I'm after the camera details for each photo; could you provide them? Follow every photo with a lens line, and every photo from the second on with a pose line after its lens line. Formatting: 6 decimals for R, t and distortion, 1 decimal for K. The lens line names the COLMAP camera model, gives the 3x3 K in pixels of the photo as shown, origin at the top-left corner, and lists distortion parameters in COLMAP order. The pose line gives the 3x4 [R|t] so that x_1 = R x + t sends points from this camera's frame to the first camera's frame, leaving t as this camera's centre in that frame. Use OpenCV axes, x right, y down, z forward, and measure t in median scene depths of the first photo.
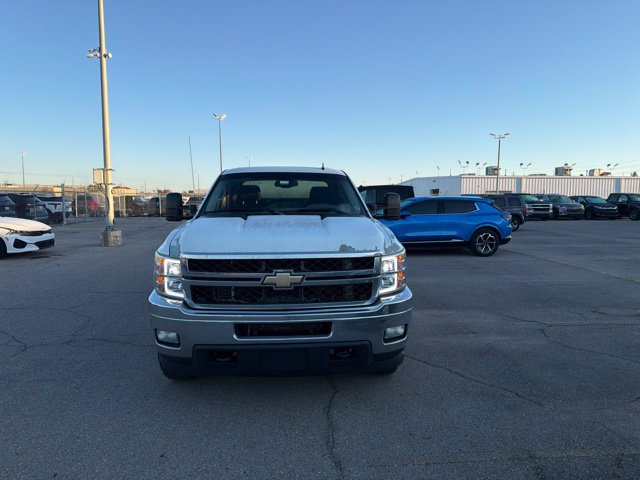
lens RADIAL K [[448.1, 0, 317.1], [0, 448.1, 240.4], [0, 0, 1]] dist [0.009927, -0.005875]
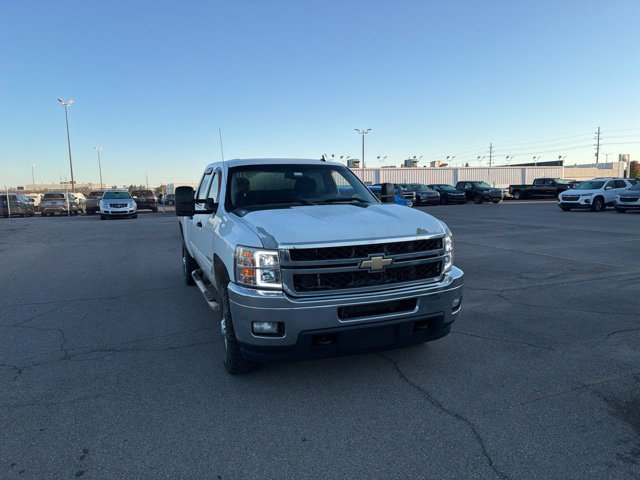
lens RADIAL K [[448.1, 0, 317.1], [0, 448.1, 240.4], [0, 0, 1]] dist [0.009927, -0.005875]
pose [[0.953277, -0.057921, 0.296494, -0.440986], [0.053377, 0.998300, 0.023406, 0.000608], [-0.297346, -0.006487, 0.954748, 0.008927]]
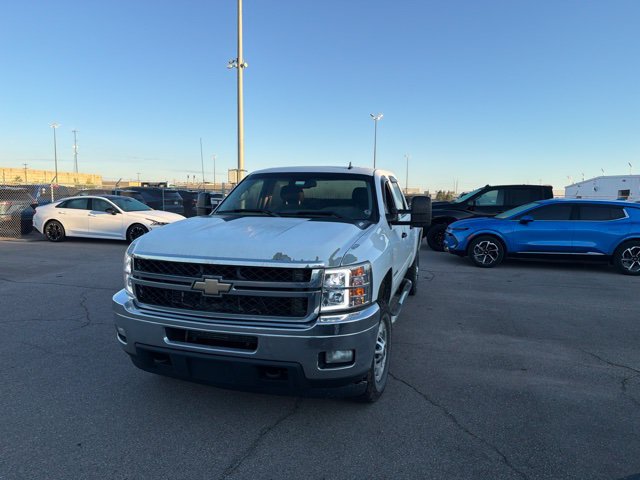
lens RADIAL K [[448.1, 0, 317.1], [0, 448.1, 240.4], [0, 0, 1]] dist [0.009927, -0.005875]
pose [[0.936282, 0.049678, -0.347718, 0.381481], [-0.048795, 0.998745, 0.011302, -0.025502], [0.347843, 0.006385, 0.937531, 0.154328]]
